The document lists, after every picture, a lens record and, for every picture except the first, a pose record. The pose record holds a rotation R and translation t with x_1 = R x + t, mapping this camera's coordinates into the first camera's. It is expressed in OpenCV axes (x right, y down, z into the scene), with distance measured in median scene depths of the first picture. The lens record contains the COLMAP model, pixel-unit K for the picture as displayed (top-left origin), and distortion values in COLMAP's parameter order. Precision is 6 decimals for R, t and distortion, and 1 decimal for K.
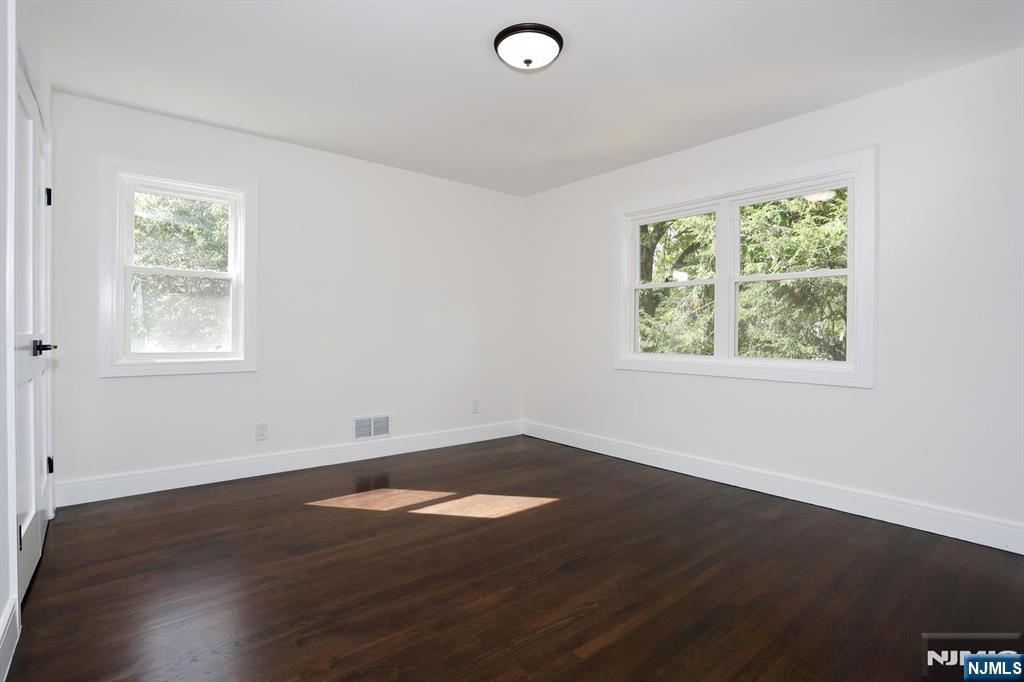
lens RADIAL K [[494.9, 0, 507.2], [0, 494.9, 336.7], [0, 0, 1]] dist [-0.064759, 0.028185]
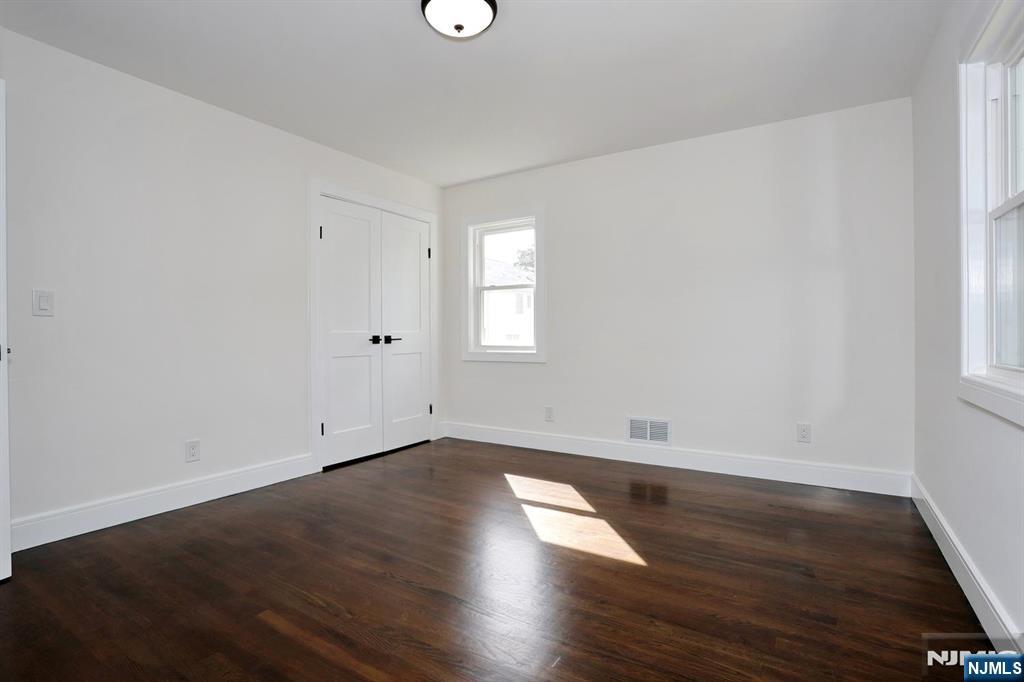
lens RADIAL K [[494.9, 0, 507.2], [0, 494.9, 336.7], [0, 0, 1]] dist [-0.064759, 0.028185]
pose [[0.298934, -0.007129, -0.954247, 0.665276], [0.001839, 0.999975, -0.006894, 0.015726], [0.954272, 0.000306, 0.298939, 0.584095]]
